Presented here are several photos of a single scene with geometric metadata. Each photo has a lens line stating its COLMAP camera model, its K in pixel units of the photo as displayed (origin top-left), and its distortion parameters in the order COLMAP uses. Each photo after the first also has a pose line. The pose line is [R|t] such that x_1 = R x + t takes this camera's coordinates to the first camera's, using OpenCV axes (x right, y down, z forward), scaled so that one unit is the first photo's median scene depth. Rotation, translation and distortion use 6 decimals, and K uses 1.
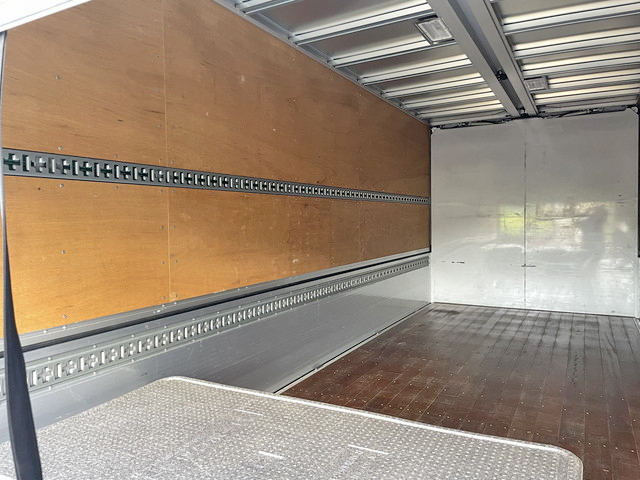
lens RADIAL K [[486.5, 0, 319.5], [0, 486.5, 237.1], [0, 0, 1]] dist [0.080135, -0.098507]
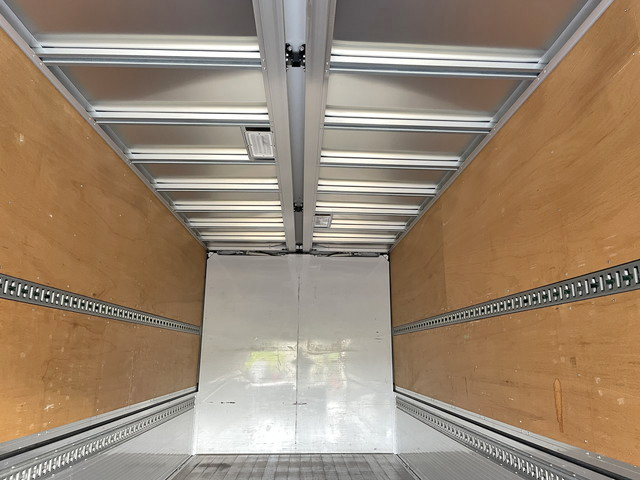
lens RADIAL K [[486.5, 0, 325.1], [0, 486.5, 231.8], [0, 0, 1]] dist [0.080135, -0.098507]
pose [[0.853170, 0.142847, 0.501693, -0.087479], [0.004898, 0.959537, -0.281539, 0.009264], [-0.521610, 0.242657, 0.817949, 0.154324]]
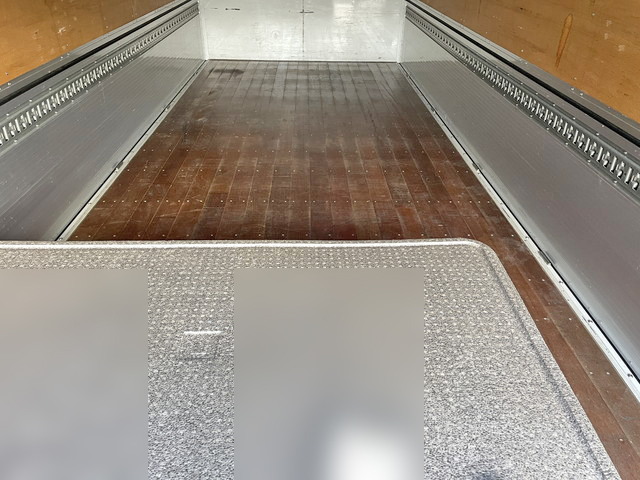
lens RADIAL K [[486.5, 0, 324.7], [0, 486.5, 235.4], [0, 0, 1]] dist [0.080135, -0.098507]
pose [[0.860804, -0.239082, 0.449284, -0.096378], [-0.009878, 0.874775, 0.484428, -0.033520], [-0.508841, -0.421436, 0.750648, 0.141325]]
